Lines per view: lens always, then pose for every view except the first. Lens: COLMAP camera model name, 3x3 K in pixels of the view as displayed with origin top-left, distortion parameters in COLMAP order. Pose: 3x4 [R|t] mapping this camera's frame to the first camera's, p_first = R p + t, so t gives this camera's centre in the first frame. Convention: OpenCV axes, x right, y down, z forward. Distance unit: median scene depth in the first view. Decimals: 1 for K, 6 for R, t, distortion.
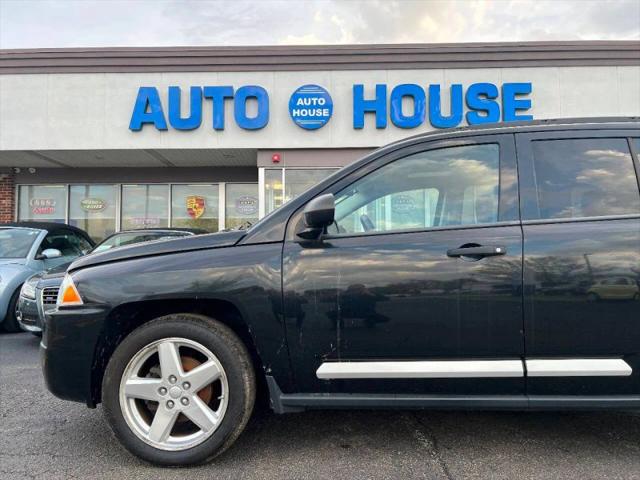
lens RADIAL K [[479.0, 0, 315.9], [0, 479.0, 240.0], [0, 0, 1]] dist [0.056060, -0.063759]
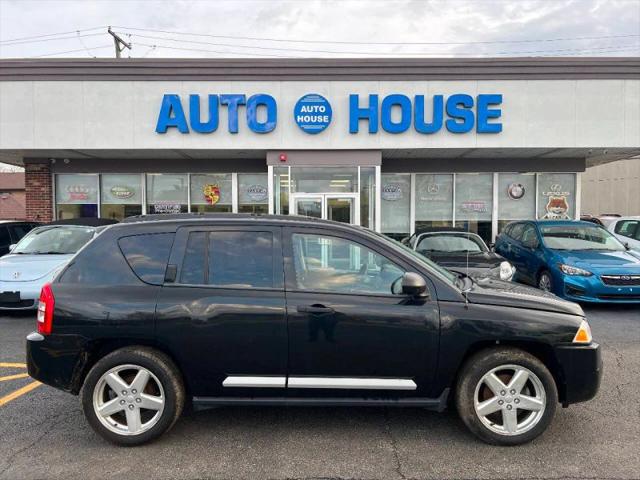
lens RADIAL K [[479.0, 0, 325.1], [0, 479.0, 243.2], [0, 0, 1]] dist [0.056060, -0.063759]
pose [[0.999817, 0.003767, 0.018759, -0.001909], [-0.005604, 0.995086, 0.098858, -0.080423], [-0.018294, -0.098945, 0.994925, -0.185920]]
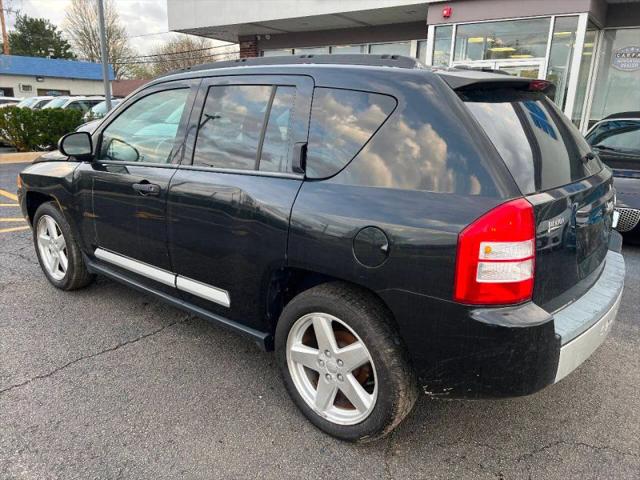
lens RADIAL K [[479.0, 0, 322.0], [0, 479.0, 240.4], [0, 0, 1]] dist [0.056060, -0.063759]
pose [[0.809536, 0.184309, -0.557388, 0.315462], [0.000931, 0.949036, 0.315166, -0.052931], [0.587070, -0.255657, 0.768107, 0.060499]]
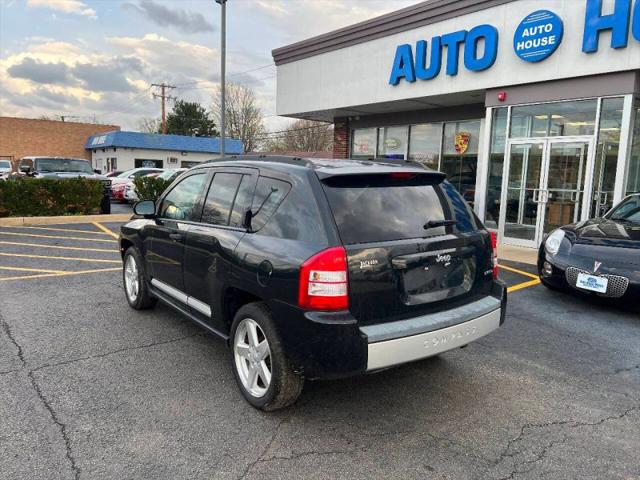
lens RADIAL K [[479.0, 0, 322.7], [0, 479.0, 234.1], [0, 0, 1]] dist [0.056060, -0.063759]
pose [[0.643581, 0.124457, -0.755191, 0.473568], [0.010596, 0.985147, 0.171384, -0.067013], [0.765304, -0.118302, 0.632704, 0.054325]]
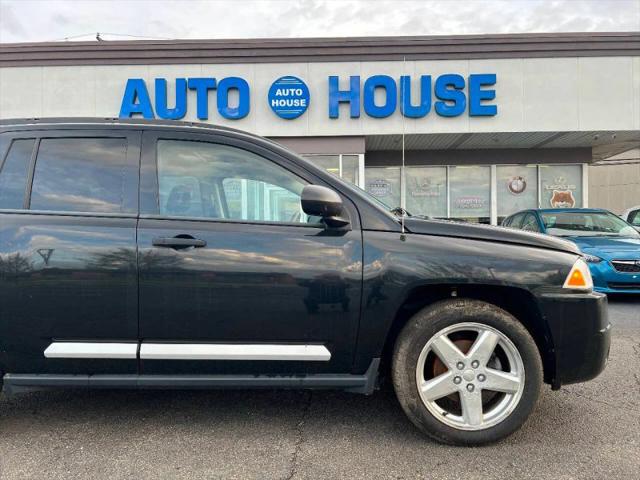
lens RADIAL K [[479.0, 0, 323.2], [0, 479.0, 243.8], [0, 0, 1]] dist [0.056060, -0.063759]
pose [[0.999986, -0.002233, -0.004808, 0.069458], [0.002486, 0.998584, 0.053141, -0.009542], [0.004682, -0.053152, 0.998575, -0.080247]]
